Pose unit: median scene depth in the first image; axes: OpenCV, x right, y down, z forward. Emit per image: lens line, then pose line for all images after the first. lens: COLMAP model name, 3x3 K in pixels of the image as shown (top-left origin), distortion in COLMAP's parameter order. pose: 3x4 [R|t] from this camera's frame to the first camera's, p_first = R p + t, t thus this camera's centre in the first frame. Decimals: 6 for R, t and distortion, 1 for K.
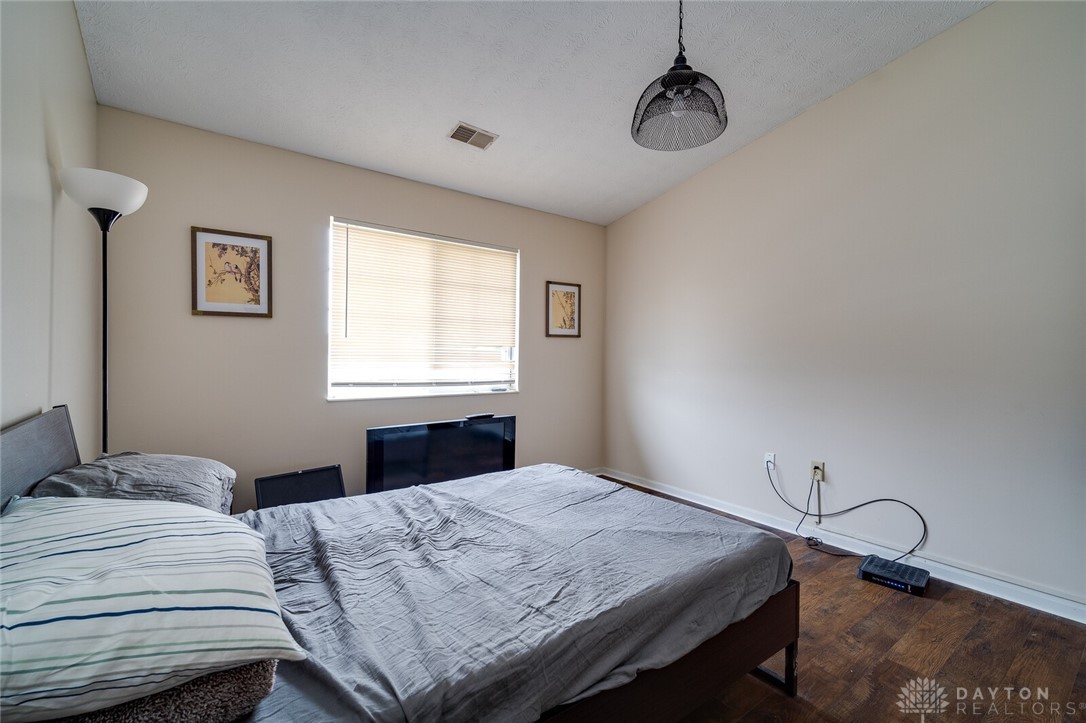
lens RADIAL K [[484.3, 0, 546.4], [0, 484.3, 356.7], [0, 0, 1]] dist [0.002498, -0.000004]
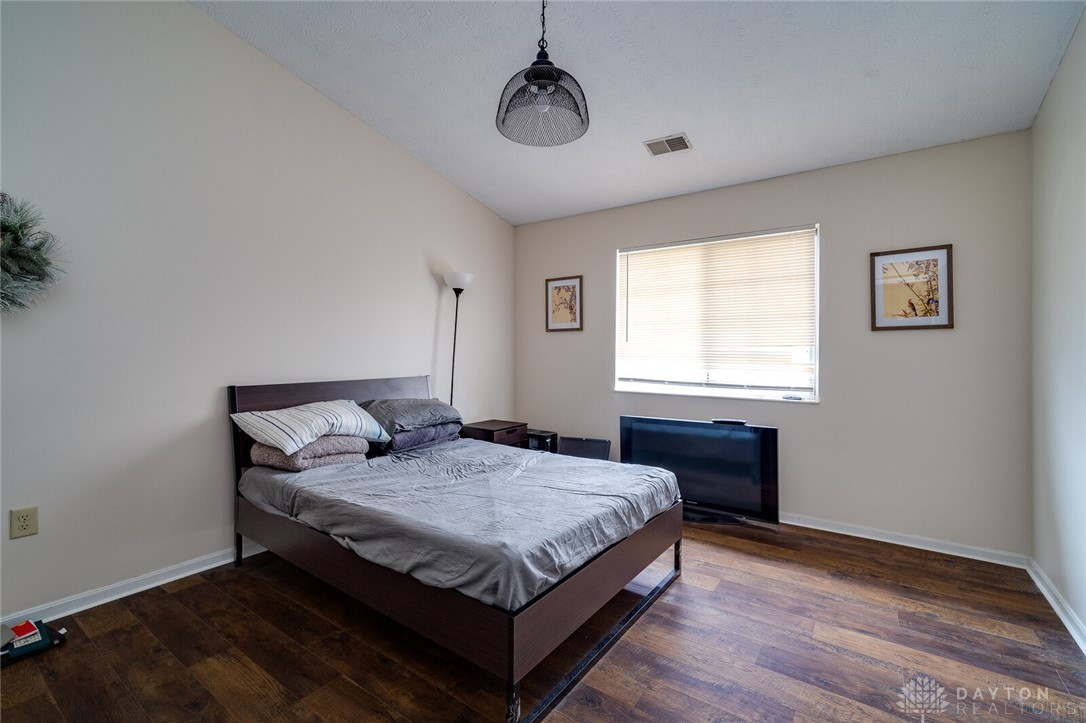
lens RADIAL K [[484.3, 0, 546.4], [0, 484.3, 356.7], [0, 0, 1]] dist [0.002498, -0.000004]
pose [[0.287540, -0.005070, -0.957755, 0.735193], [-0.009773, 0.999918, -0.008228, 0.010671], [0.957719, 0.011726, 0.287467, 0.441761]]
